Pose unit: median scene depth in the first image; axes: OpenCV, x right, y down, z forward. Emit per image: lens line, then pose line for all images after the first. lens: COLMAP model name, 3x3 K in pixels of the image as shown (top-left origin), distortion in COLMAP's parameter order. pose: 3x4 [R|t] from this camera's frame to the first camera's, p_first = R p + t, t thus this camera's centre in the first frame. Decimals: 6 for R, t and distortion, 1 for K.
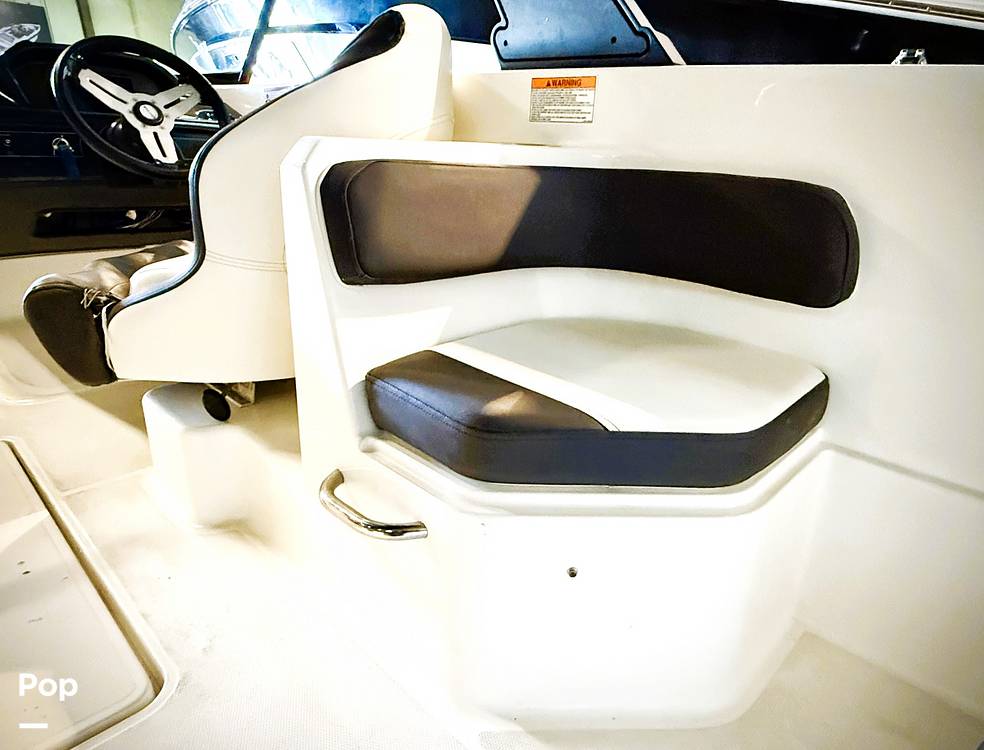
lens RADIAL K [[588.3, 0, 531.5], [0, 588.3, 403.2], [0, 0, 1]] dist [-0.000616, -0.000013]
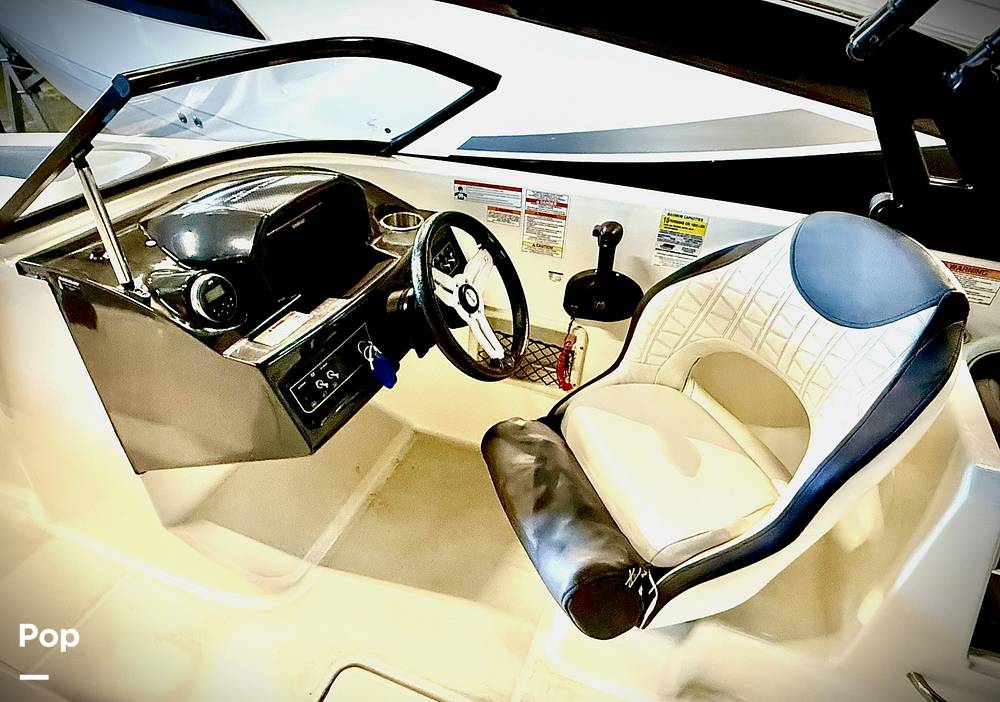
lens RADIAL K [[624.8, 0, 478.4], [0, 624.8, 367.0], [0, 0, 1]] dist [0.002851, 0.001579]
pose [[0.937203, -0.215272, 0.274424, -1.118572], [0.146289, 0.956866, 0.251011, -0.763895], [-0.316622, -0.195103, 0.928270, 0.148982]]
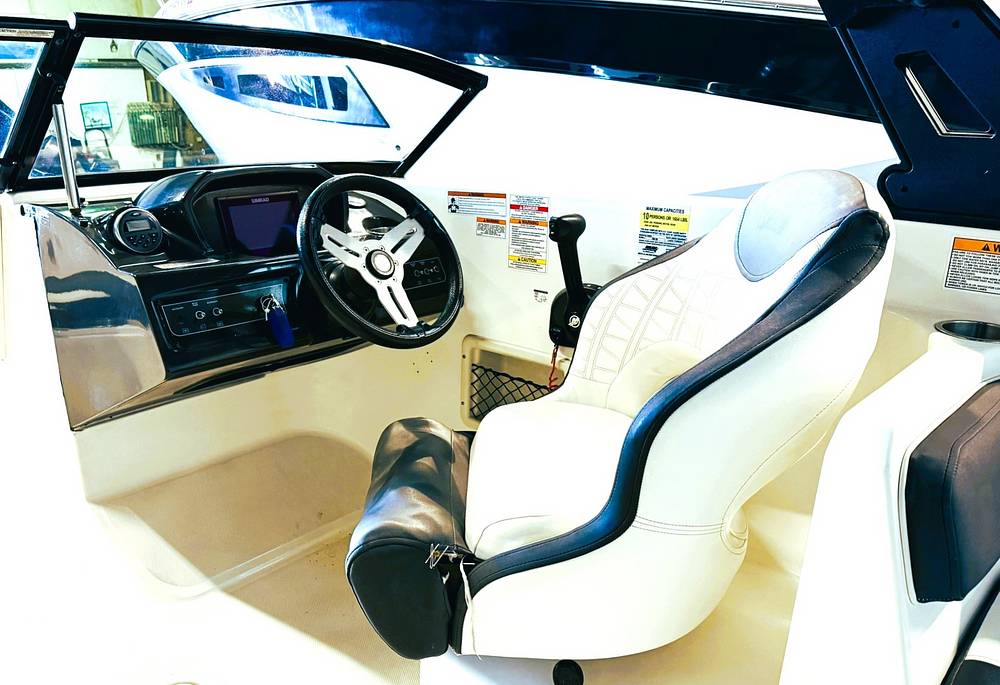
lens RADIAL K [[782.6, 0, 460.9], [0, 782.6, 372.3], [0, 0, 1]] dist [0.136345, -0.214846]
pose [[0.997855, -0.038614, -0.052857, -0.599081], [0.034264, 0.996137, -0.080857, -0.310358], [0.055775, 0.078872, 0.995323, -0.071087]]
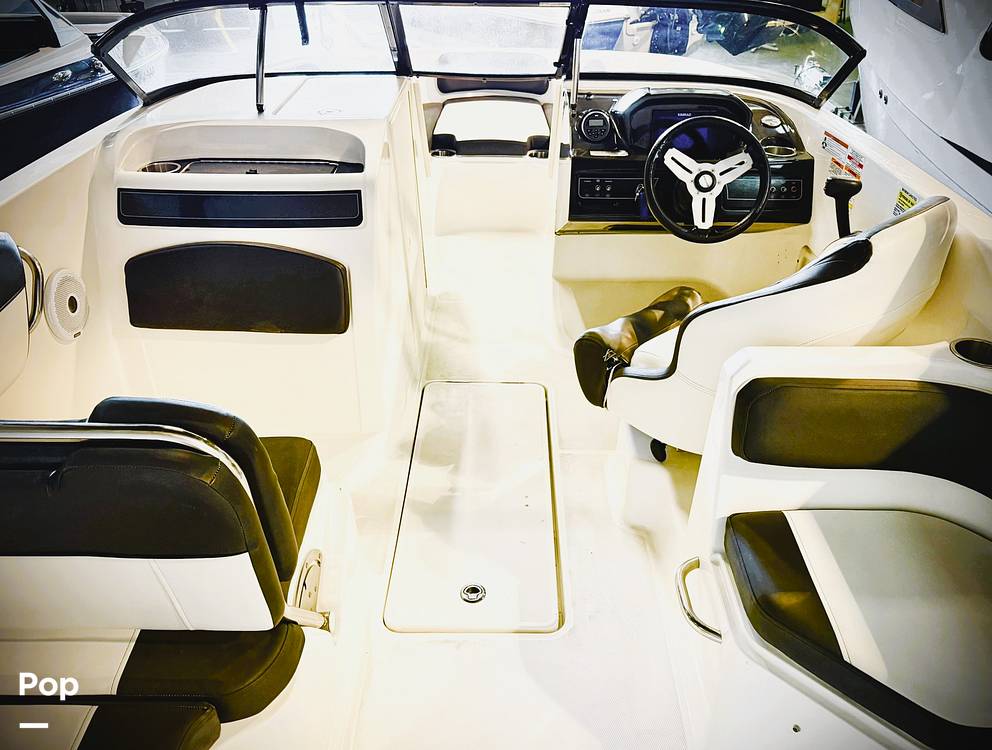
lens RADIAL K [[785.5, 0, 519.2], [0, 785.5, 376.6], [0, 0, 1]] dist [0.214545, -0.476916]
pose [[0.673075, 0.358639, -0.646799, 0.360626], [-0.277245, 0.933135, 0.228899, -0.477297], [0.685642, 0.025256, 0.727500, -0.540660]]
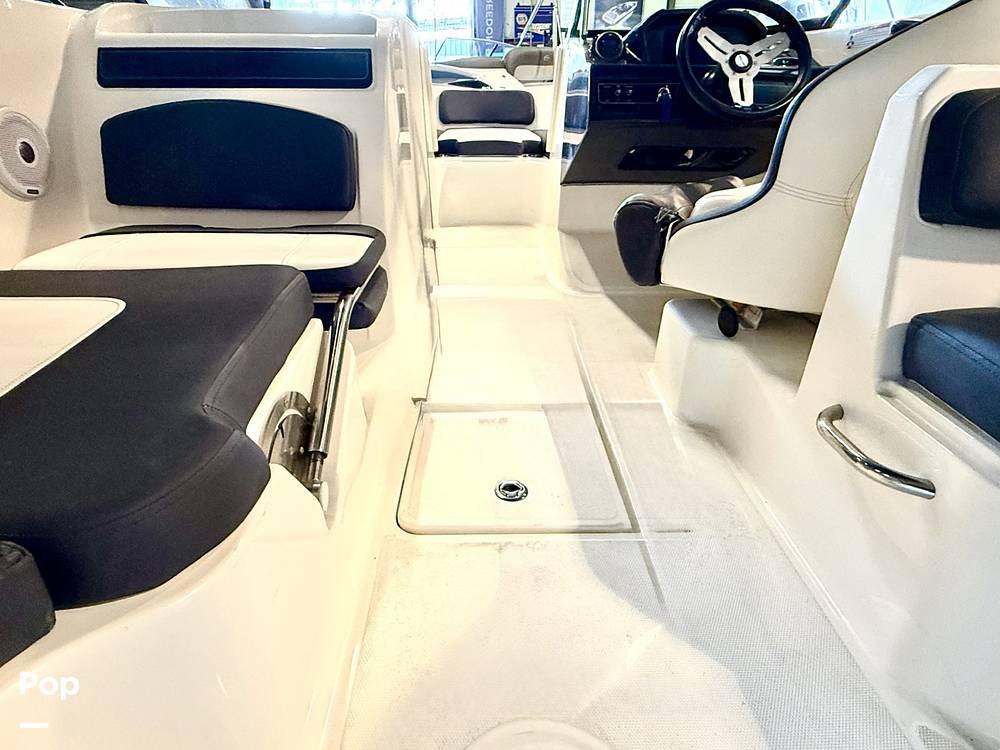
lens RADIAL K [[590.9, 0, 500.0], [0, 590.9, 375.0], [0, 0, 1]] dist [0.000341, -0.000168]
pose [[0.688890, 0.282638, -0.667493, -0.054451], [-0.266627, 0.955095, 0.129244, 0.068735], [0.674048, 0.088937, 0.733314, -0.106638]]
